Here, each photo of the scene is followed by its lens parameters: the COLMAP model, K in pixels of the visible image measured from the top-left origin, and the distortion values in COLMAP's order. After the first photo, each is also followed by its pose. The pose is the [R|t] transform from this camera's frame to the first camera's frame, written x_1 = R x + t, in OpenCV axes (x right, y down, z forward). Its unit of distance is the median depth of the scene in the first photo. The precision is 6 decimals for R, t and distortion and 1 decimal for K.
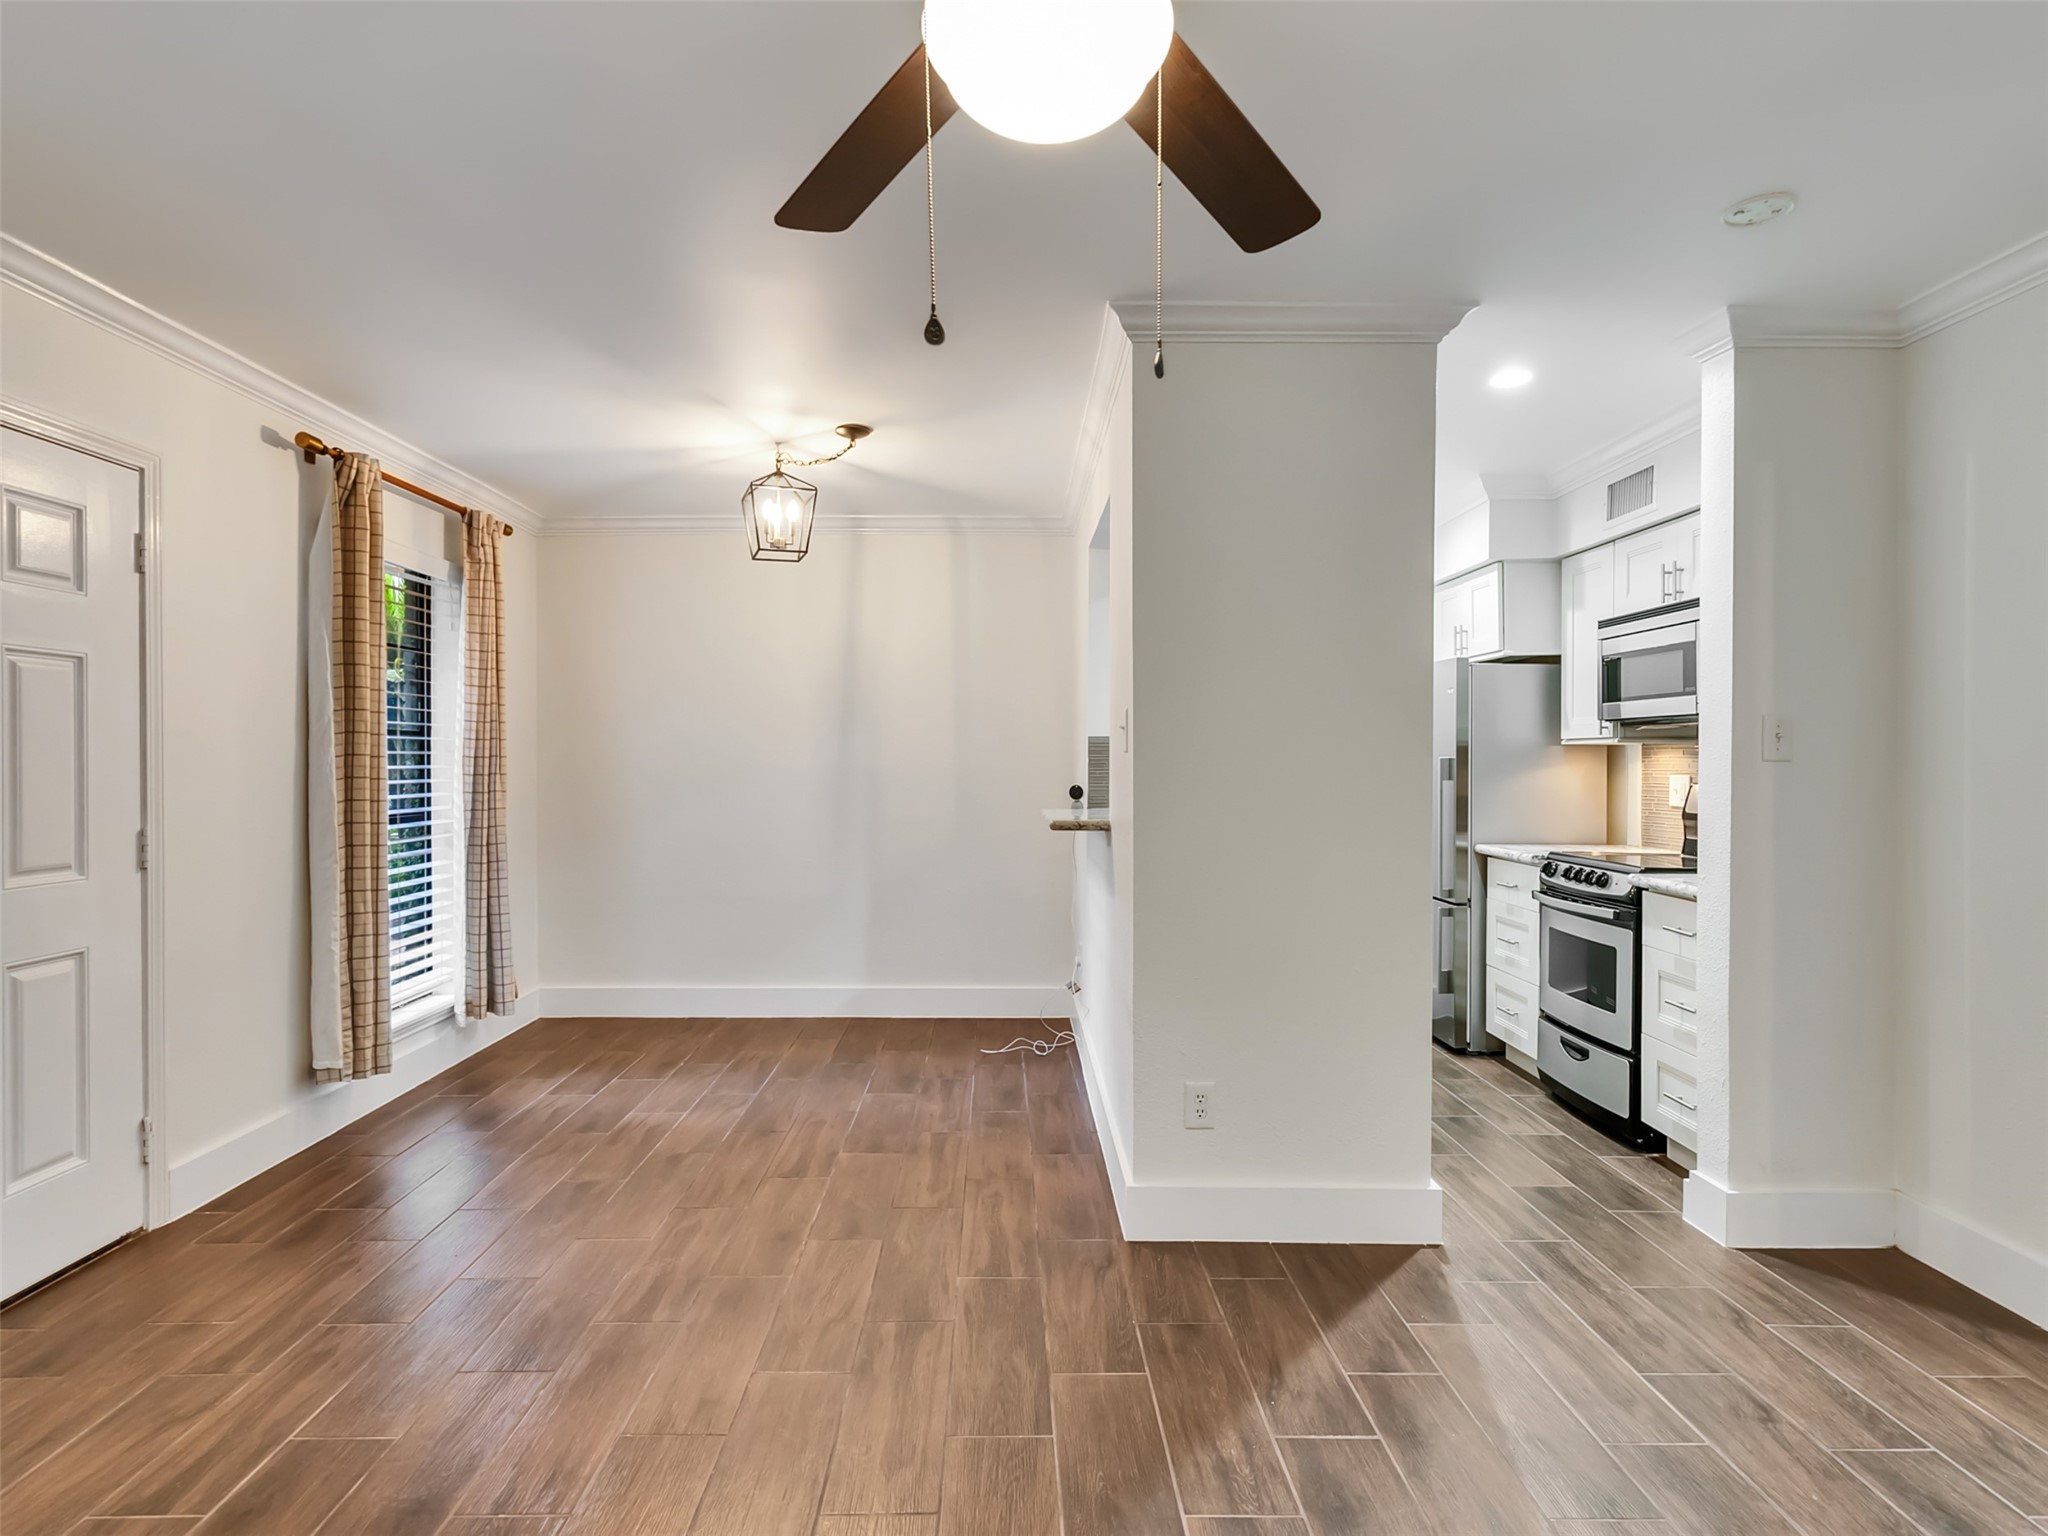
lens RADIAL K [[1053.0, 0, 1008.8], [0, 1053.0, 764.2], [0, 0, 1]] dist [-0.005643, 0.004410]
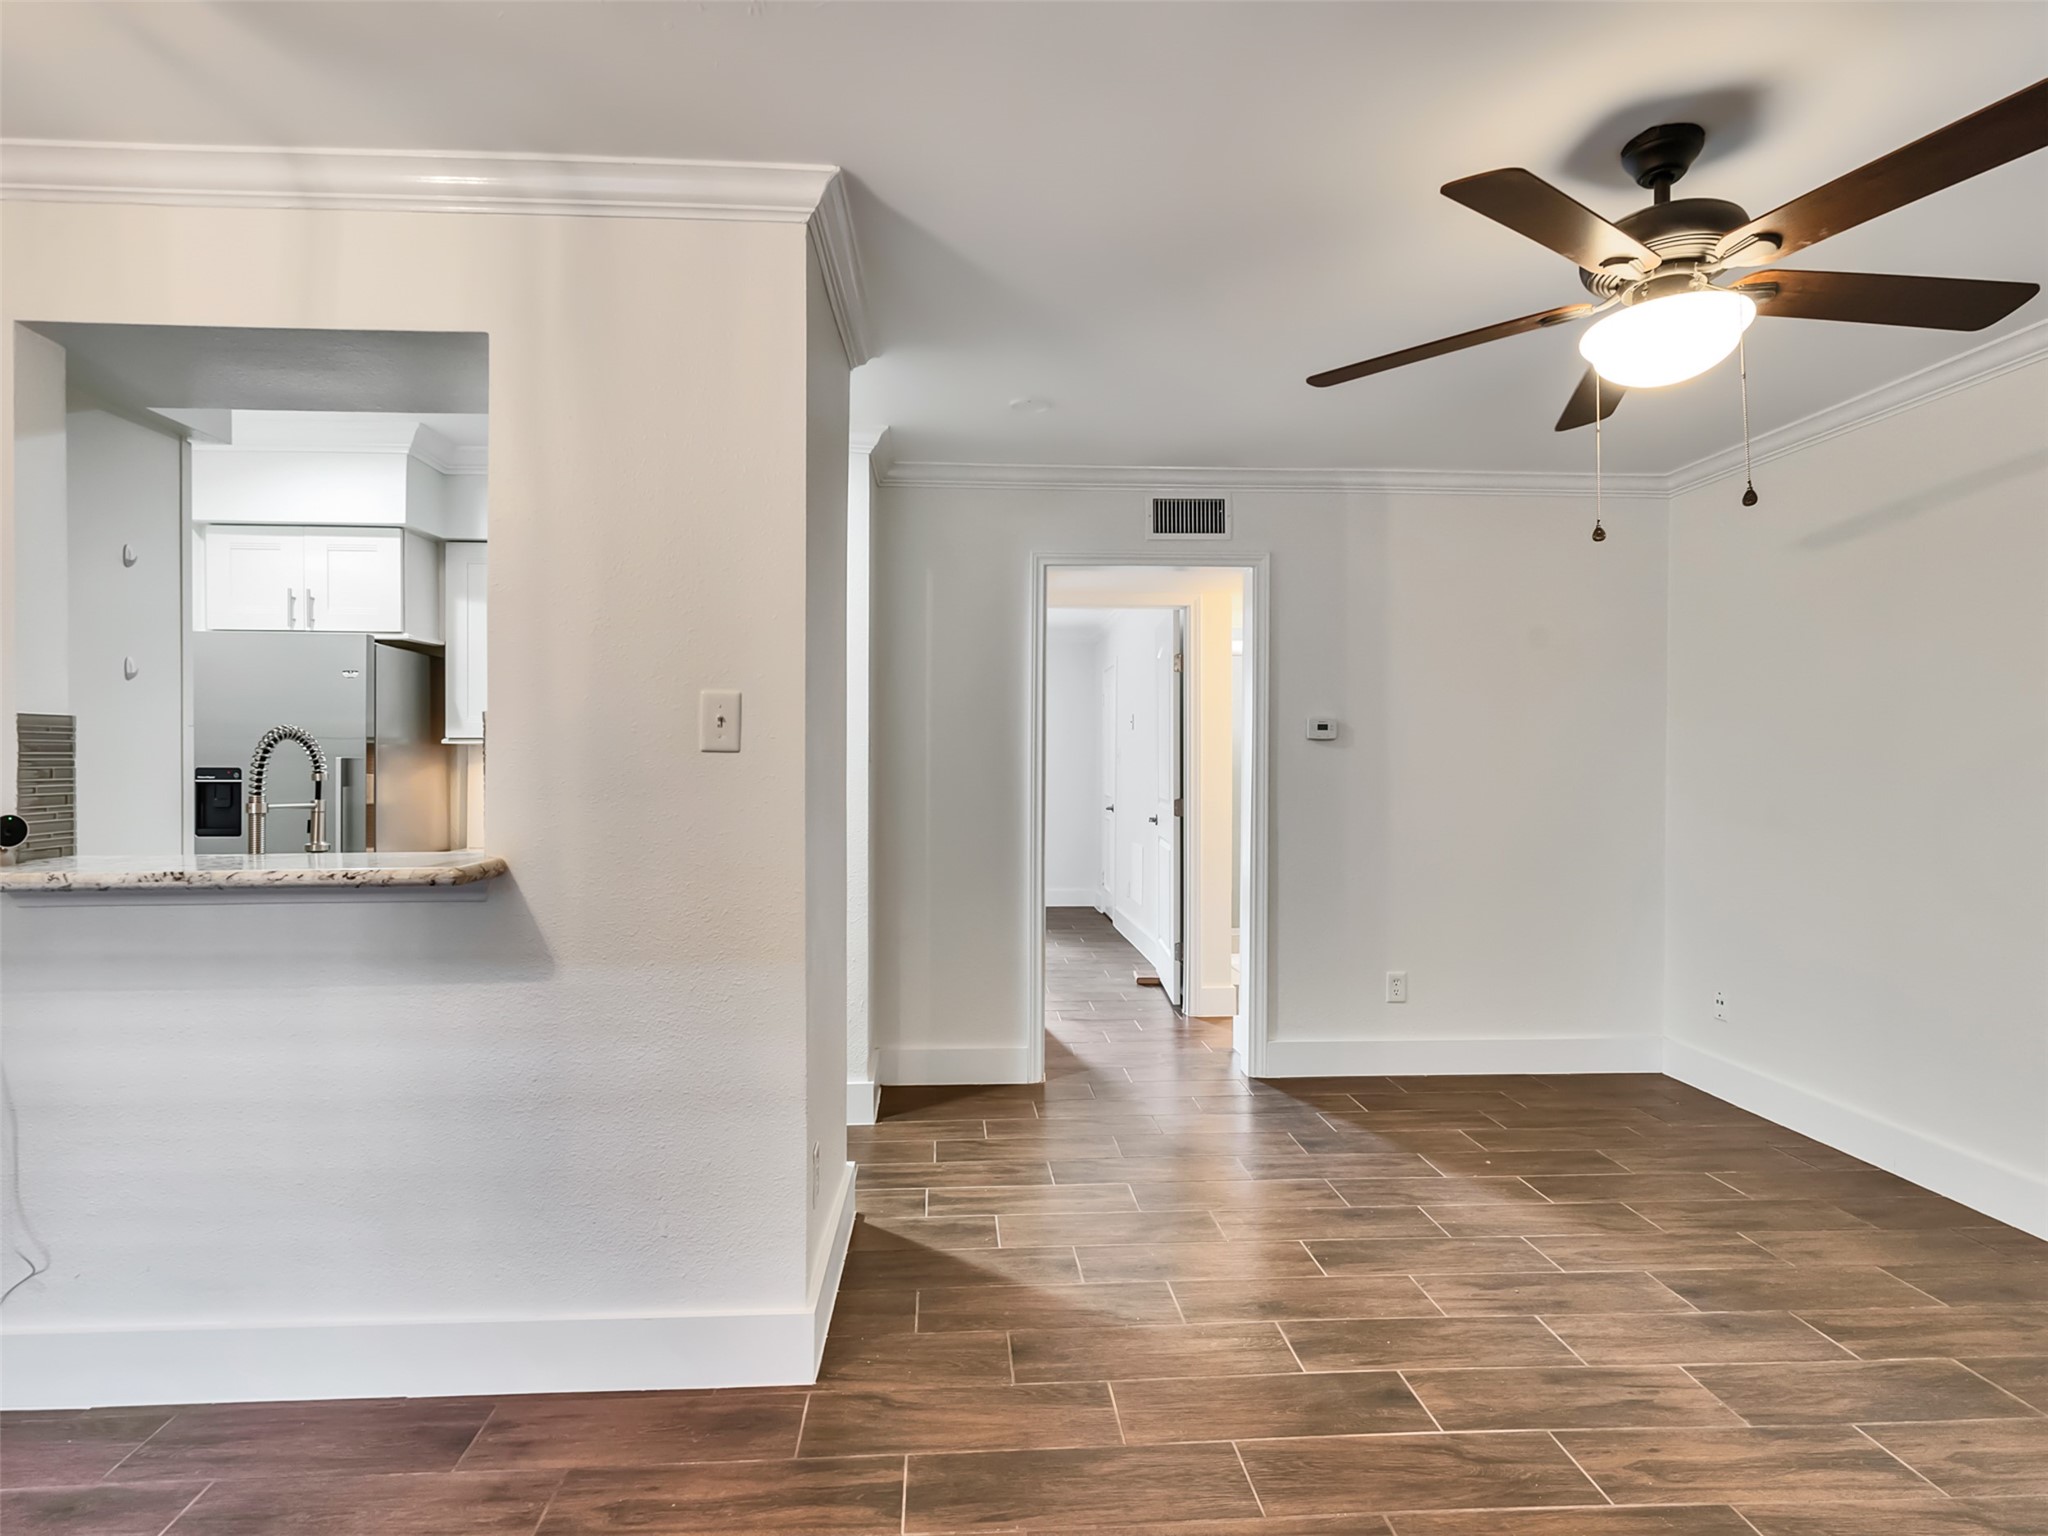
lens RADIAL K [[1053.0, 0, 1010.5], [0, 1053.0, 767.3], [0, 0, 1]] dist [-0.005643, 0.004410]
pose [[-0.050828, -0.007518, 0.998679, -0.520953], [0.003106, 0.999966, 0.007686, -0.004826], [-0.998703, 0.003492, -0.050802, 0.698968]]
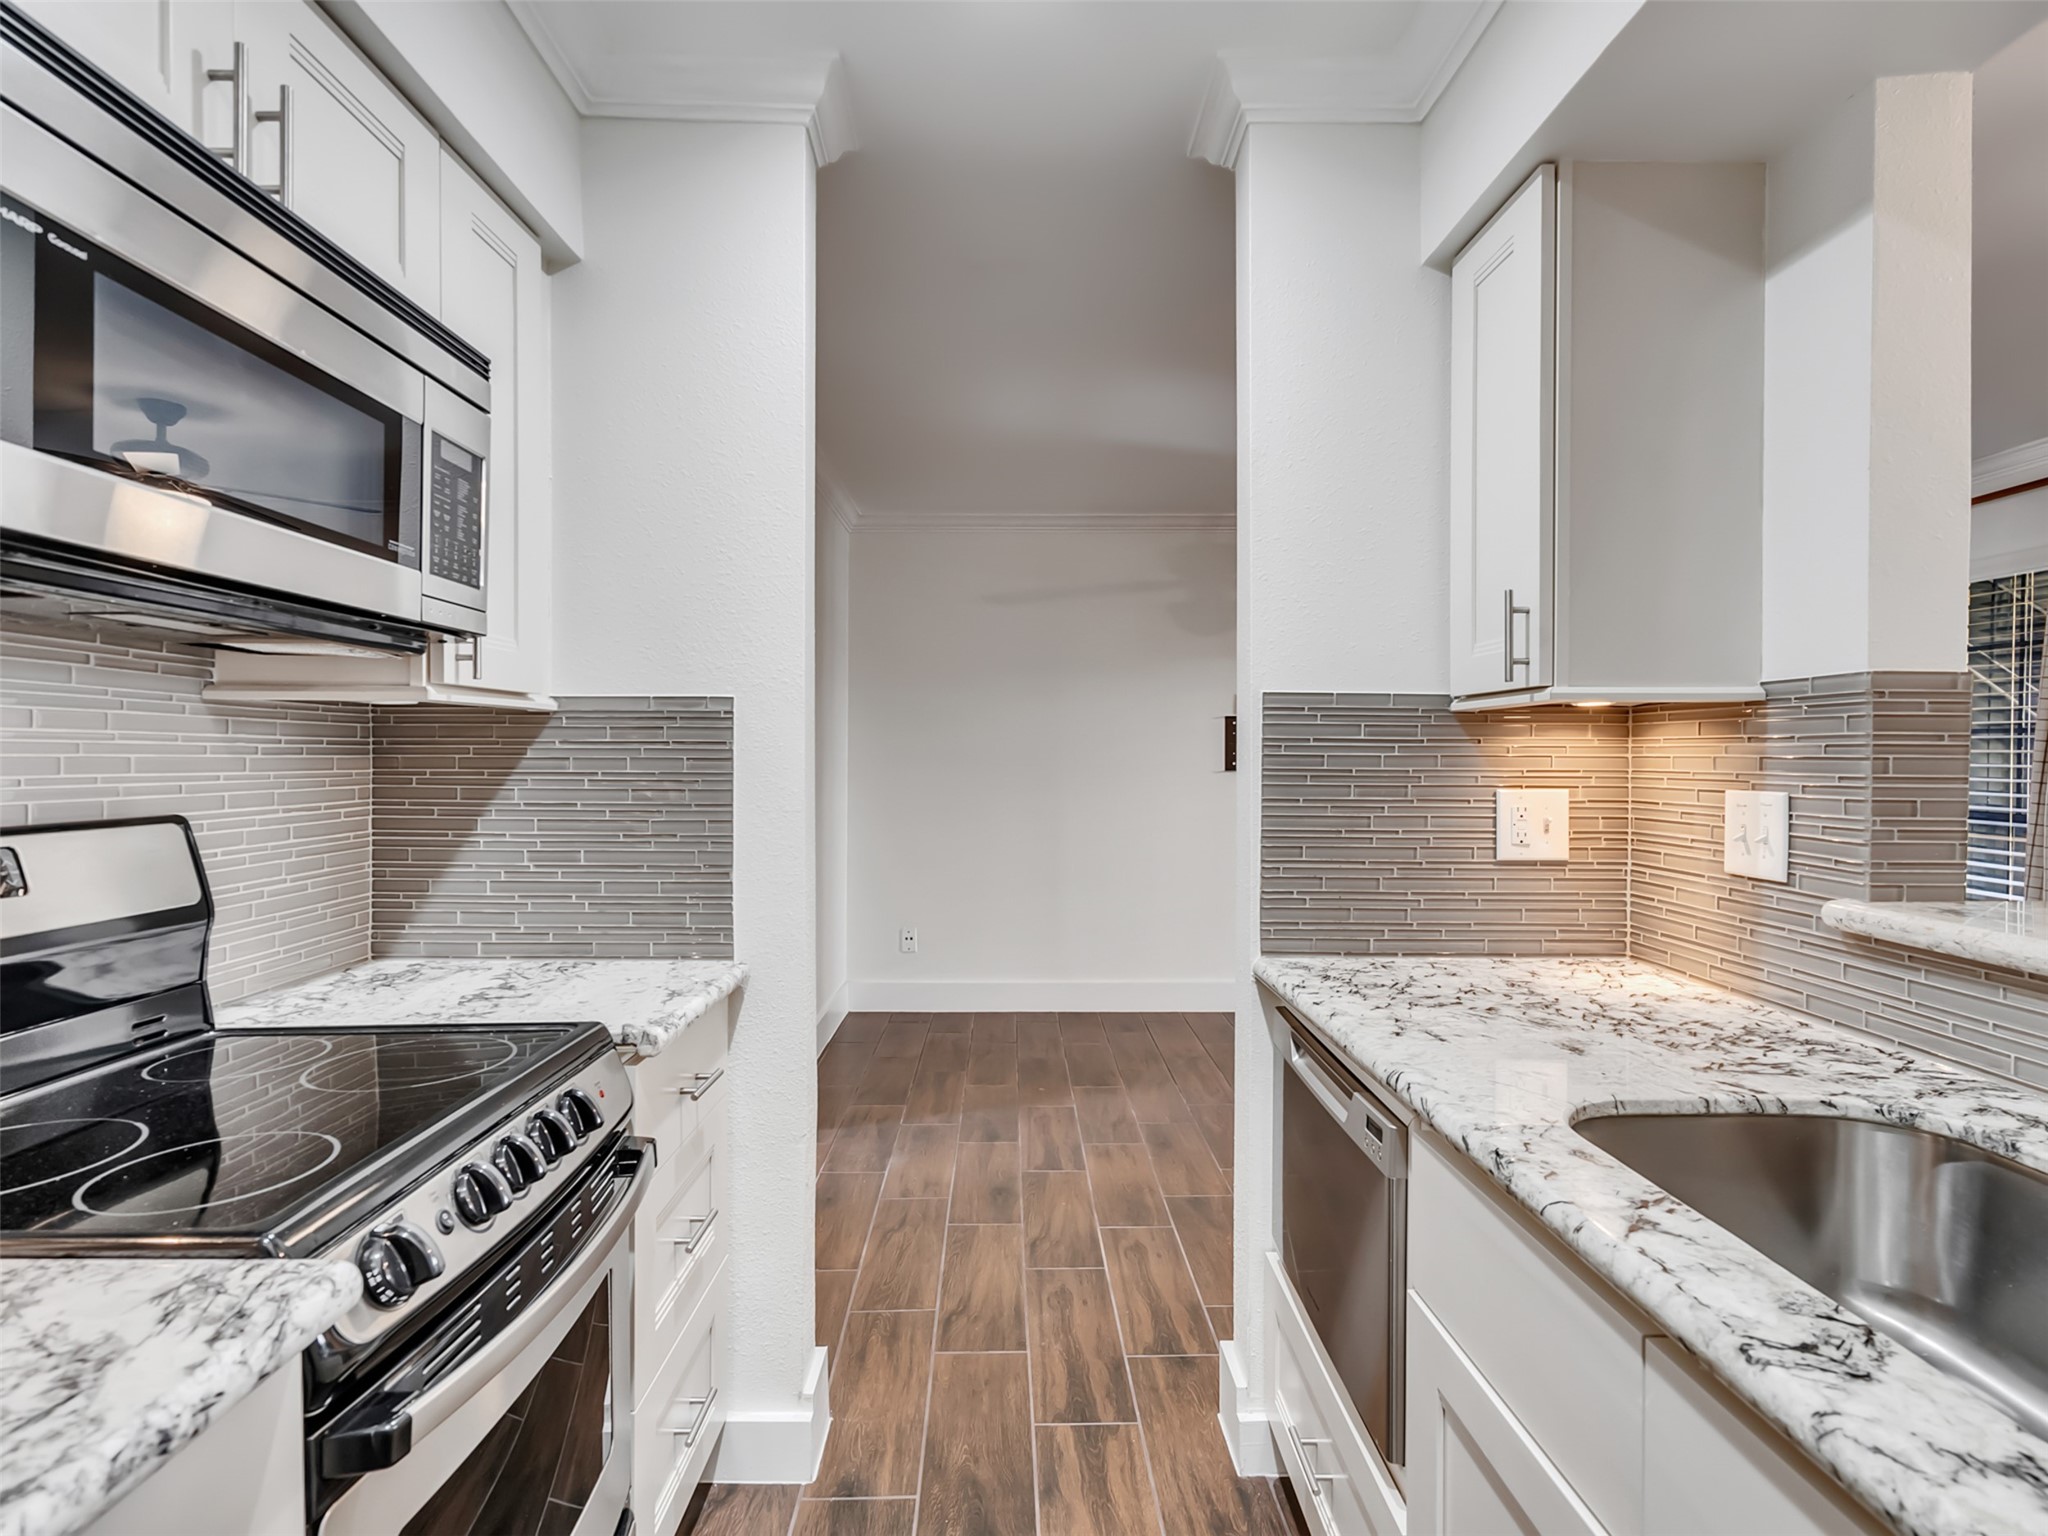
lens RADIAL K [[1053.0, 0, 1009.0], [0, 1053.0, 768.3], [0, 0, 1]] dist [-0.005643, 0.004410]
pose [[-0.999981, -0.005003, 0.003595, 0.435313], [-0.004943, 0.999852, 0.016451, -0.003122], [-0.003676, 0.016433, -0.999858, 1.346580]]
